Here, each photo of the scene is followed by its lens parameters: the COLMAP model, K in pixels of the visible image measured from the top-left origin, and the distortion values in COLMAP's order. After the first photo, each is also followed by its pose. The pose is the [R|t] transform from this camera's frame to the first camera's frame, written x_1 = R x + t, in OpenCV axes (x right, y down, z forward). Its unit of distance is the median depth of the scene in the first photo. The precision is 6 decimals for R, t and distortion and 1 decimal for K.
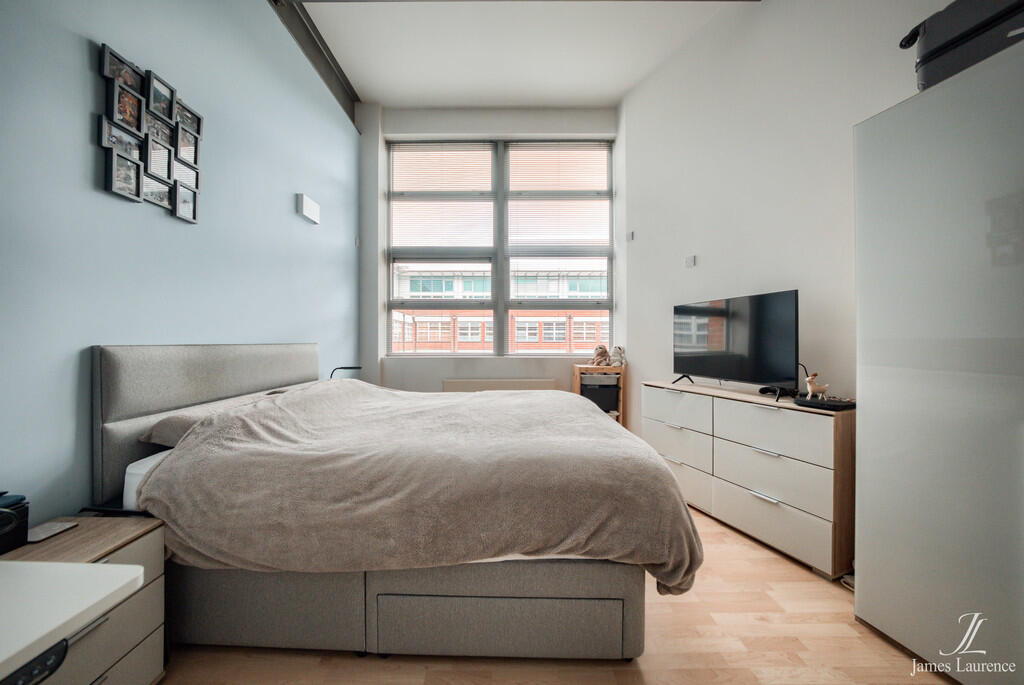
lens RADIAL K [[365.5, 0, 513.7], [0, 365.5, 337.2], [0, 0, 1]] dist [-0.012609, -0.000063]
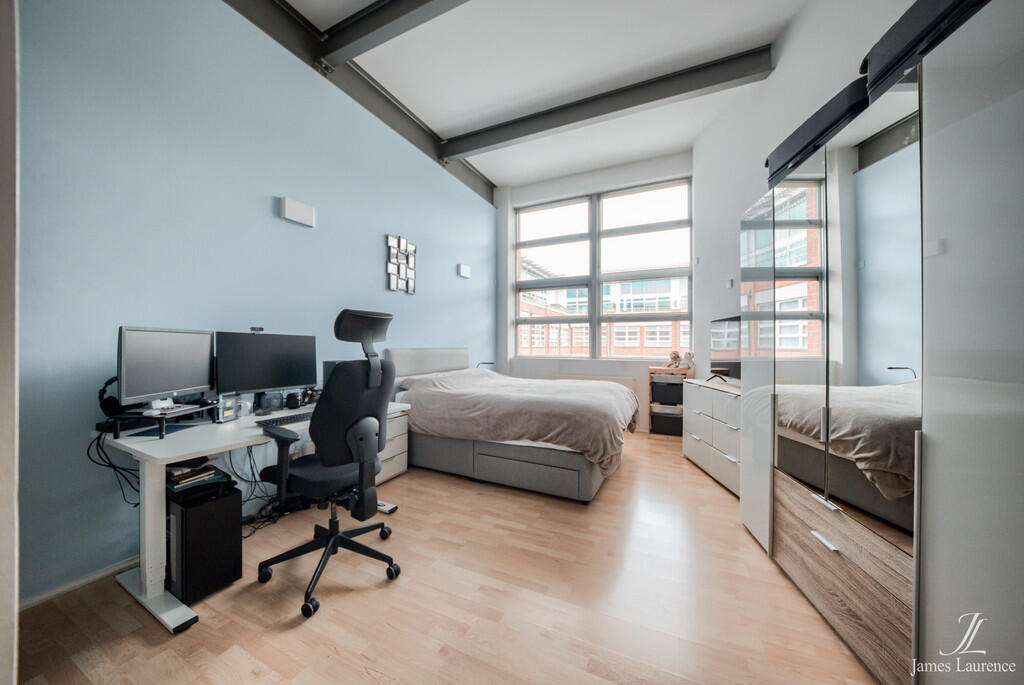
lens RADIAL K [[358.1, 0, 502.2], [0, 358.1, 345.0], [0, 0, 1]] dist [-0.011782, -0.000091]
pose [[0.898566, 0.004012, -0.438820, 0.264956], [-0.000658, 0.999969, 0.007795, -0.007740], [0.438838, -0.006716, 0.898541, -0.345612]]
